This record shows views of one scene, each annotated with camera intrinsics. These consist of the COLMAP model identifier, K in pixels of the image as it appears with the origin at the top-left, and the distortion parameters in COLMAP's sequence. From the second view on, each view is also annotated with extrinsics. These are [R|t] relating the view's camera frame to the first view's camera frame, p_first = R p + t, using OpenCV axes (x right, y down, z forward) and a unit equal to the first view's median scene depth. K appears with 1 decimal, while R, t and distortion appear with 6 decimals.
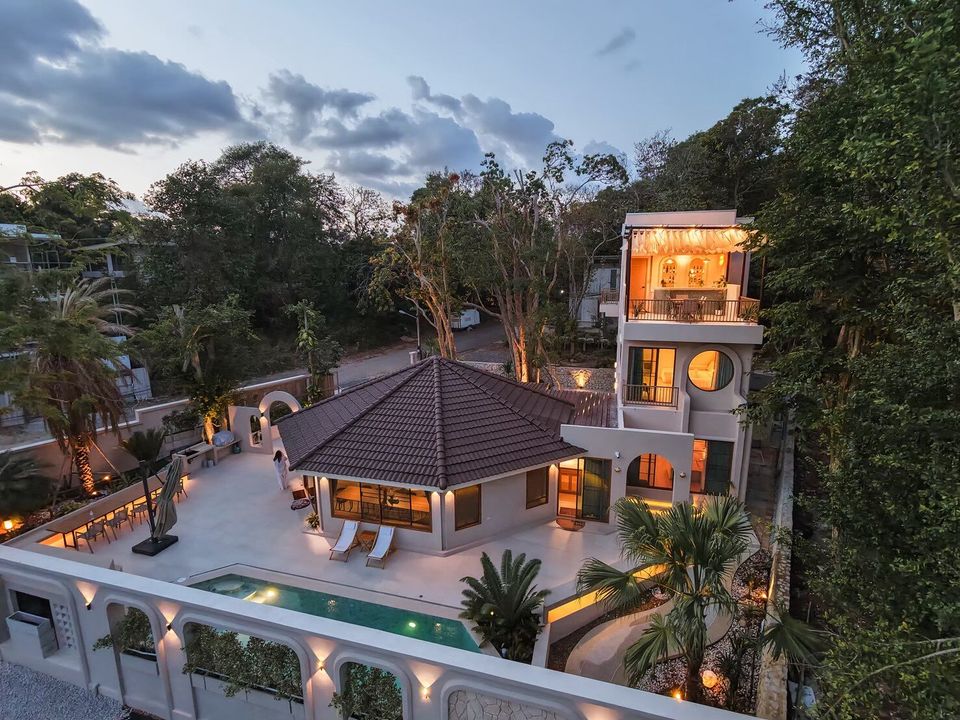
lens RADIAL K [[461.0, 0, 480.0], [0, 461.0, 360.0], [0, 0, 1]] dist [0.000584, -0.000430]
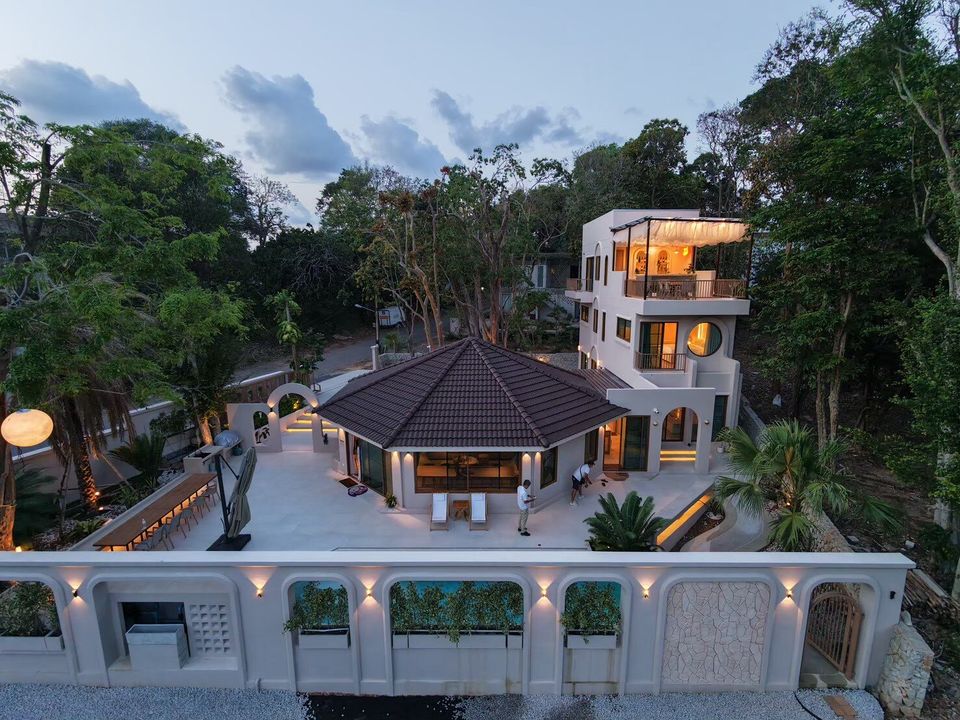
lens RADIAL K [[461.0, 0, 480.0], [0, 461.0, 360.0], [0, 0, 1]] dist [0.000584, -0.000430]
pose [[0.964405, -0.046284, 0.260348, -0.364545], [0.047718, 0.998861, 0.000814, 0.044858], [-0.260089, 0.011638, 0.965514, -0.019003]]
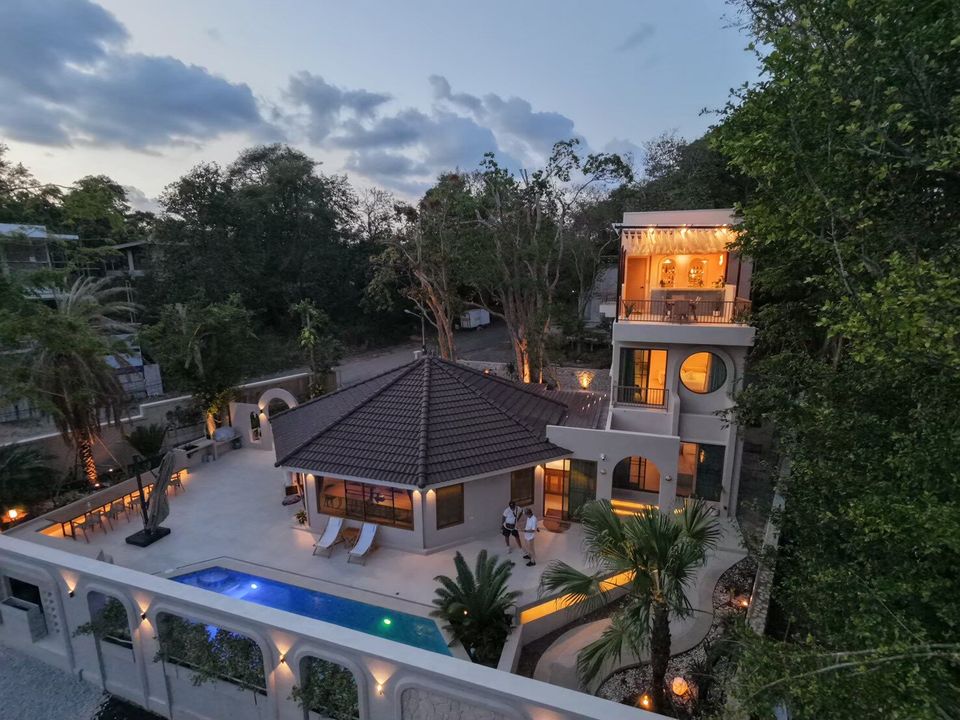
lens RADIAL K [[461.0, 0, 480.0], [0, 461.0, 360.0], [0, 0, 1]] dist [0.000584, -0.000430]
pose [[0.999213, 0.009549, -0.038505, 0.059027], [-0.009499, 0.999954, 0.001498, -0.001079], [0.038518, -0.001132, 0.999257, 0.000278]]
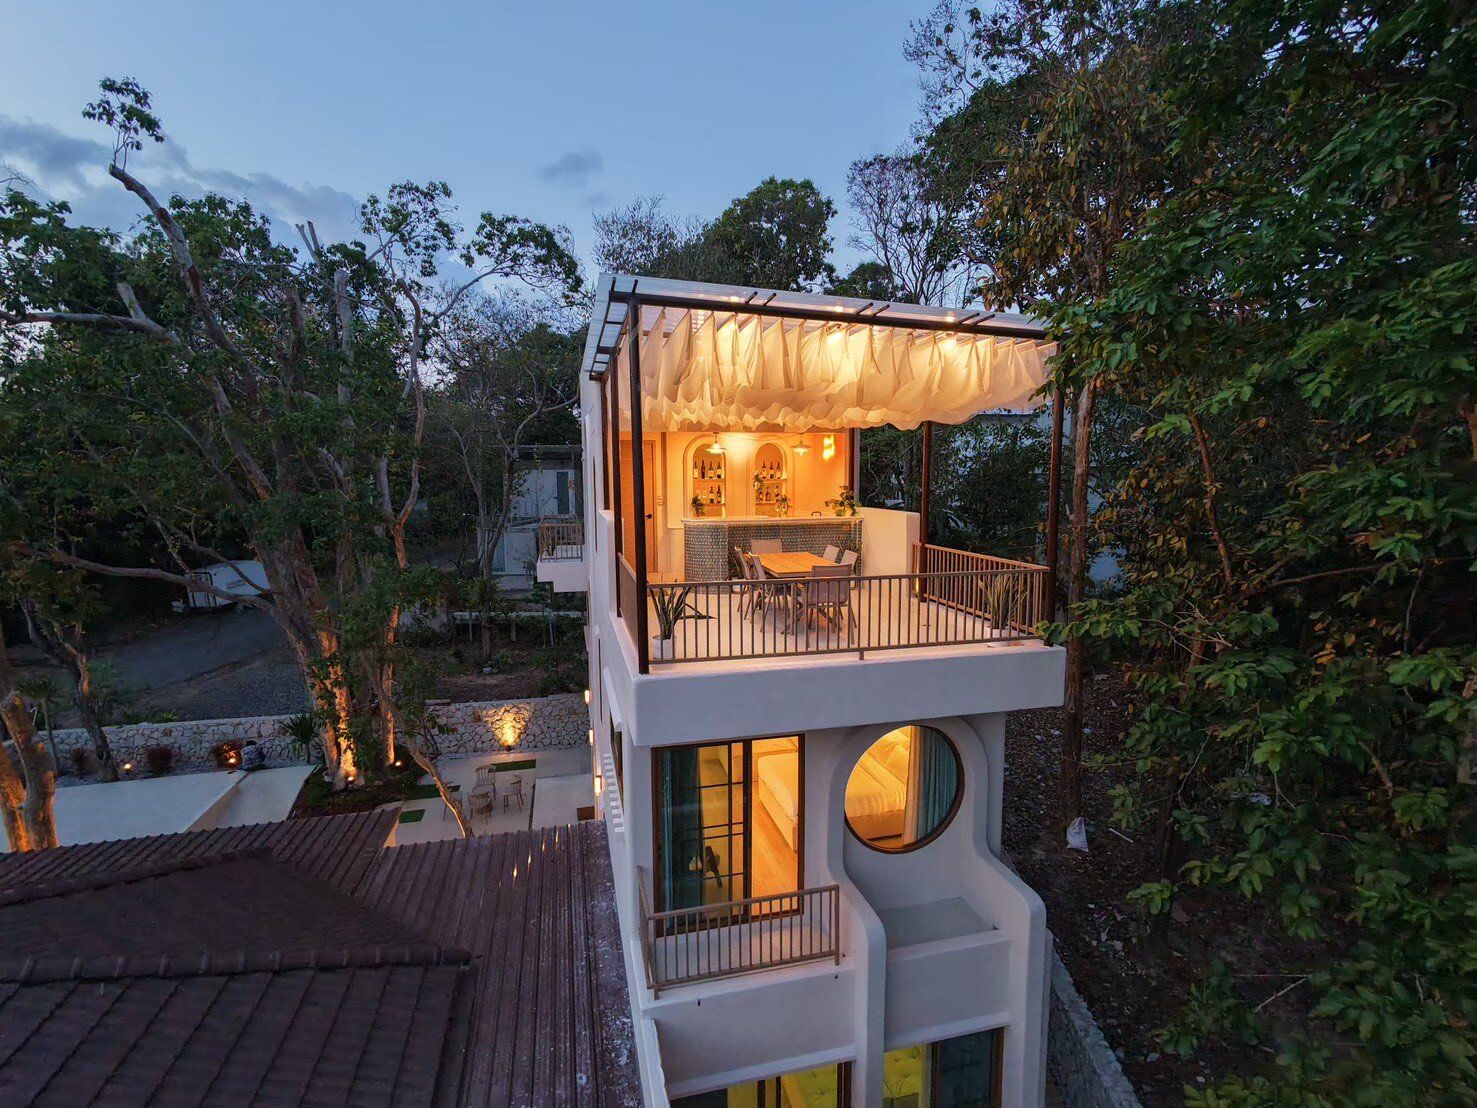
lens RADIAL K [[709.2, 0, 738.5], [0, 709.2, 554.0], [0, 0, 1]] dist [0.000584, -0.000430]
pose [[0.866142, -0.051979, 0.497087, 0.161352], [0.091672, 0.994226, -0.055768, -0.111109], [-0.491318, 0.093872, 0.865907, 0.583218]]
